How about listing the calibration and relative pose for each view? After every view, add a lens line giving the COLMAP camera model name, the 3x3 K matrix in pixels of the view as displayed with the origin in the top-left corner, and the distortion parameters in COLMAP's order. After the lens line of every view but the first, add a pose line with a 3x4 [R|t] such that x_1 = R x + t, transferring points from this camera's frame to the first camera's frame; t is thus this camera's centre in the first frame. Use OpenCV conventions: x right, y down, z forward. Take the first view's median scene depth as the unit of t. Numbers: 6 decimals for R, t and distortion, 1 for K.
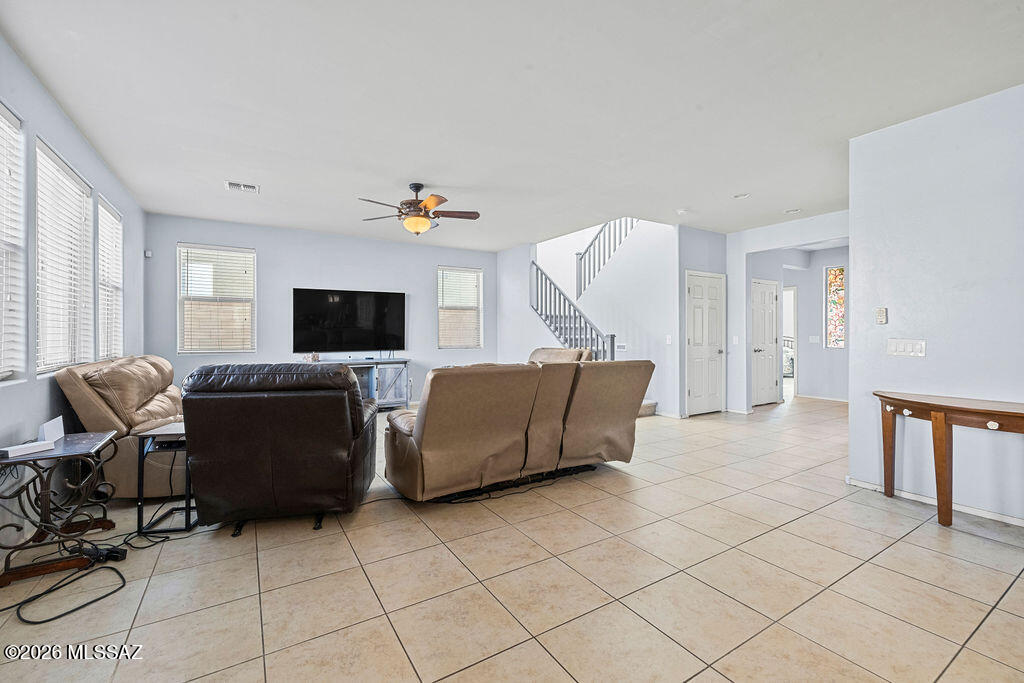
lens RADIAL K [[428.2, 0, 512.9], [0, 428.2, 338.5], [0, 0, 1]] dist [0.001081, -0.000013]
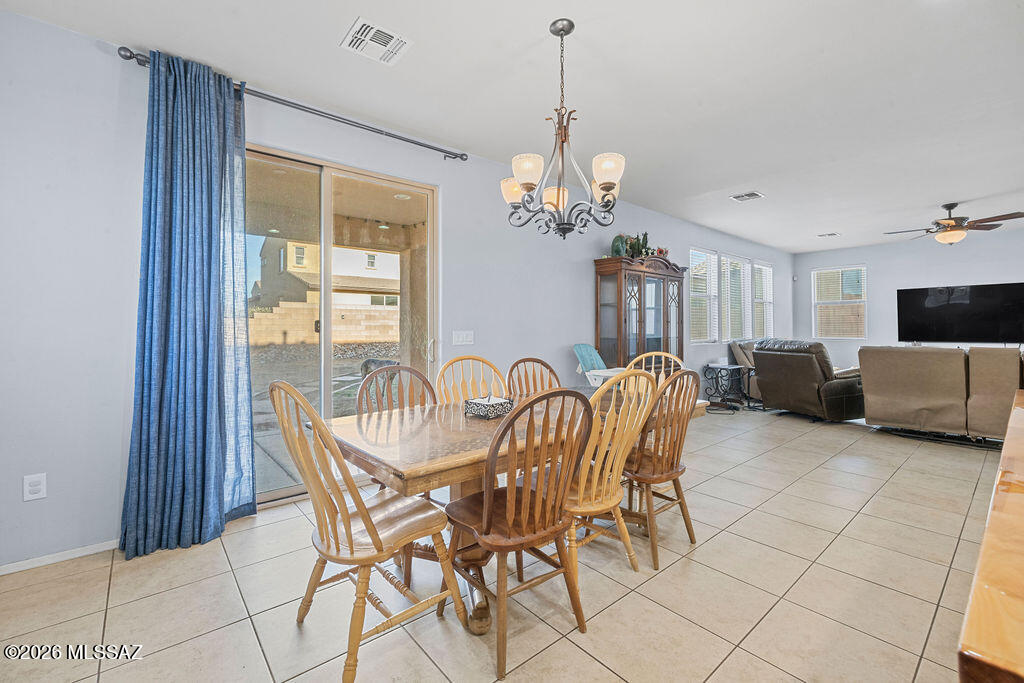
lens RADIAL K [[433.8, 0, 513.2], [0, 433.8, 331.3], [0, 0, 1]] dist [0.000021, -0.000120]
pose [[0.147547, 0.009761, -0.989007, 0.822081], [-0.004076, 0.999949, 0.009261, -0.002893], [0.989047, 0.002665, 0.147579, -0.427058]]
